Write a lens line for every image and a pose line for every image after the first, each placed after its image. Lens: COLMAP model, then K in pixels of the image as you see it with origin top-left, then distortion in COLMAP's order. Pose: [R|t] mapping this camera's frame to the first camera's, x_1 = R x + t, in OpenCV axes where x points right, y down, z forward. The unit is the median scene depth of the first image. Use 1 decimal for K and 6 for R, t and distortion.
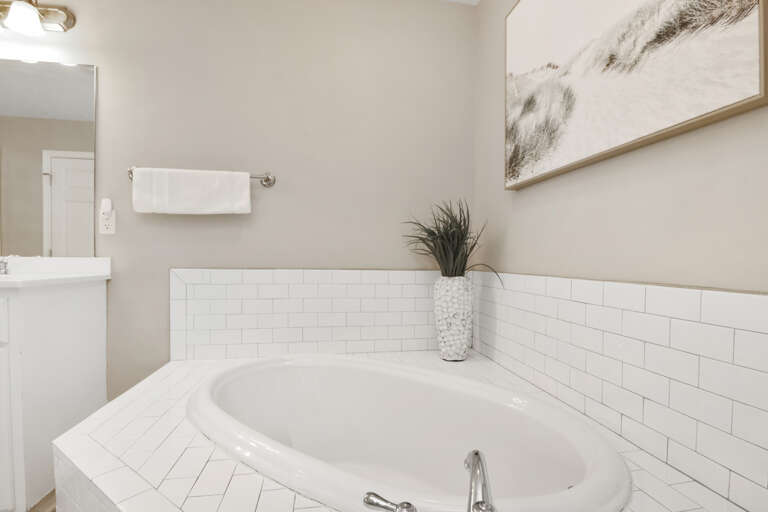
lens RADIAL K [[372.0, 0, 390.5], [0, 372.0, 269.5], [0, 0, 1]] dist [-0.021533, -0.003787]
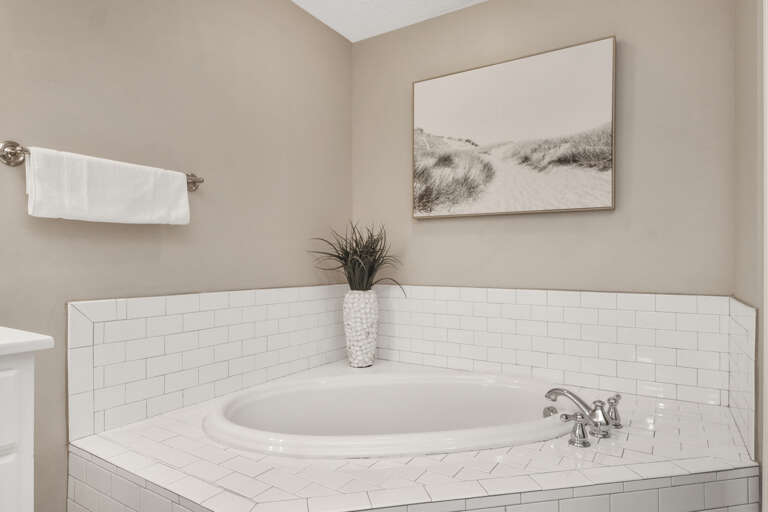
lens RADIAL K [[455.1, 0, 385.0], [0, 455.1, 257.0], [0, 0, 1]] dist [-0.006690, -0.000795]
pose [[0.685839, -0.001310, 0.727752, -0.898186], [0.026396, 0.999385, -0.023077, -0.054454], [-0.727274, 0.035037, 0.685452, 0.023670]]
